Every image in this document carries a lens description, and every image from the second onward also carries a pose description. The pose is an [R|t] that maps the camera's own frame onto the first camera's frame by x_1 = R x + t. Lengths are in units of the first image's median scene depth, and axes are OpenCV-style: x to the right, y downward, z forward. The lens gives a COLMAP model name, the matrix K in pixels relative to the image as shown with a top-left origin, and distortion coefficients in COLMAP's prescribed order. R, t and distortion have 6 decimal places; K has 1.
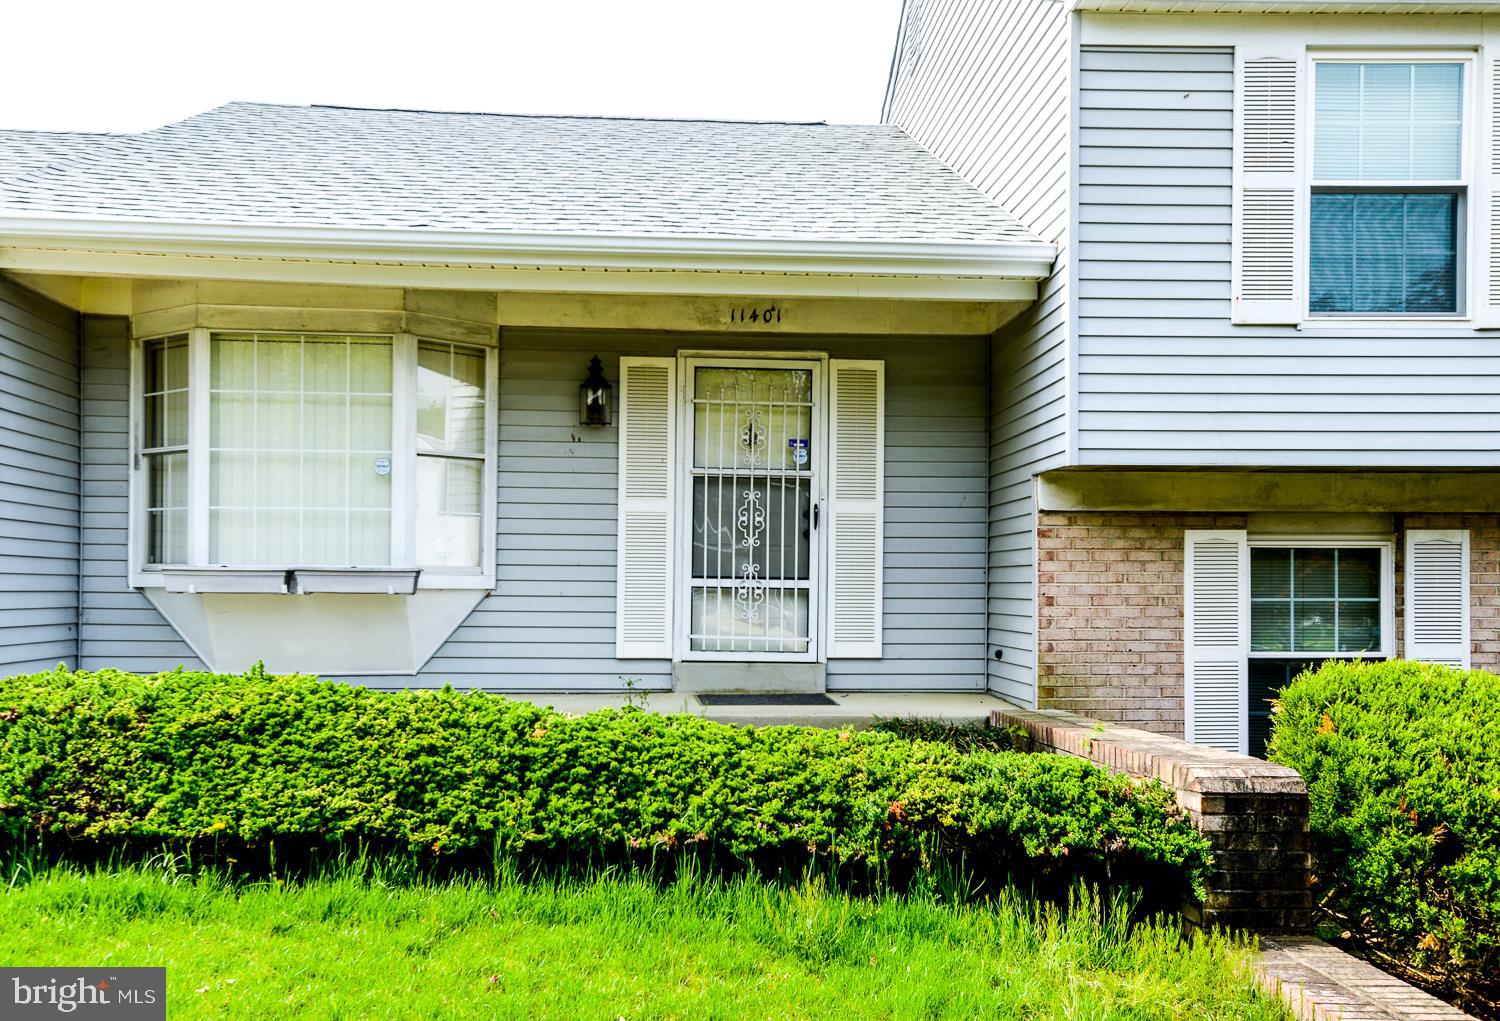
lens RADIAL K [[1330.1, 0, 747.9], [0, 1330.1, 590.1], [0, 0, 1]] dist [0.002858, 0.003313]
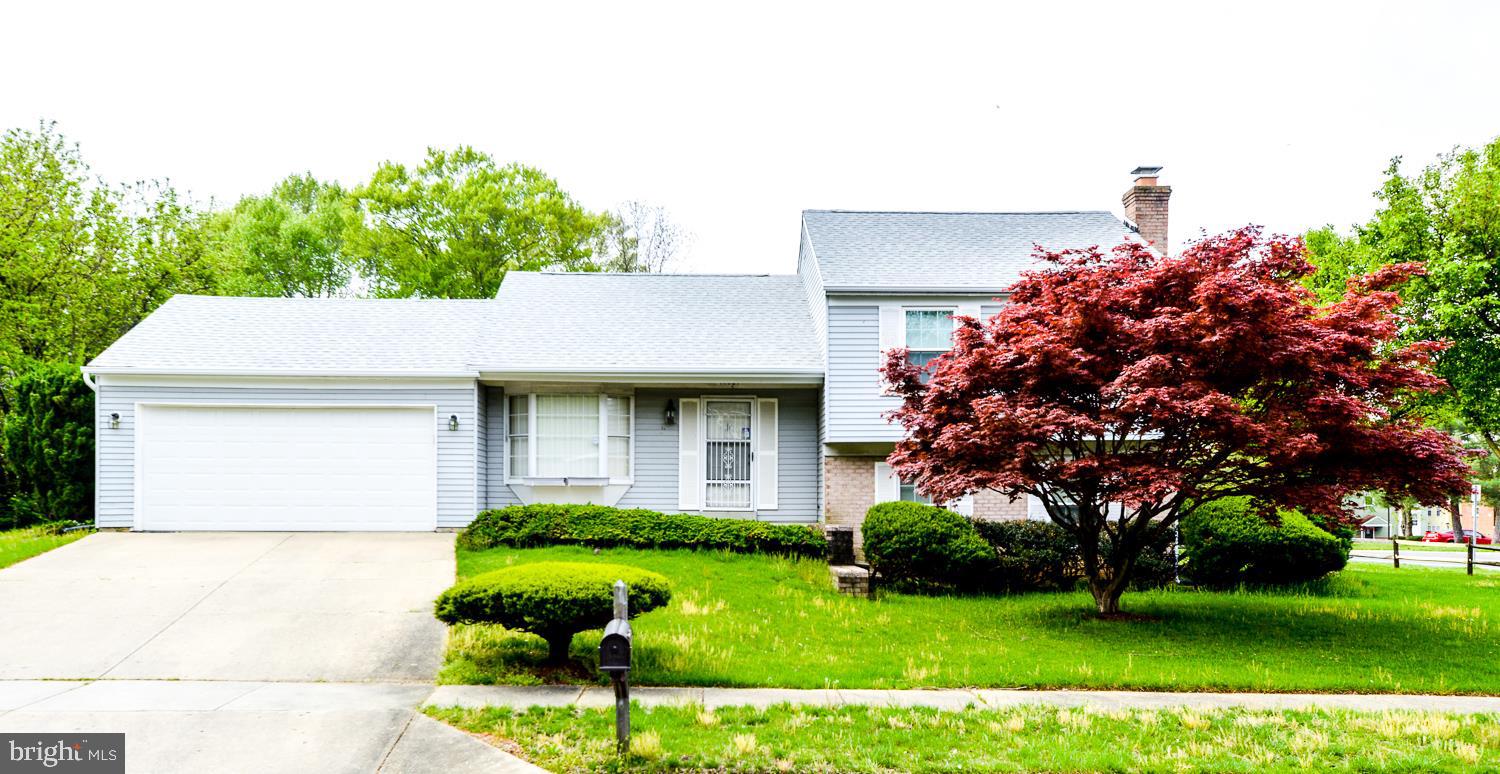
lens RADIAL K [[1628.2, 0, 750.0], [0, 1628.2, 387.0], [0, 0, 1]] dist [-0.012680, -0.002594]
pose [[0.999249, -0.007967, -0.037909, 0.180238], [0.005236, 0.997420, -0.071600, 0.041323], [0.038381, 0.071348, 0.996713, -2.391586]]
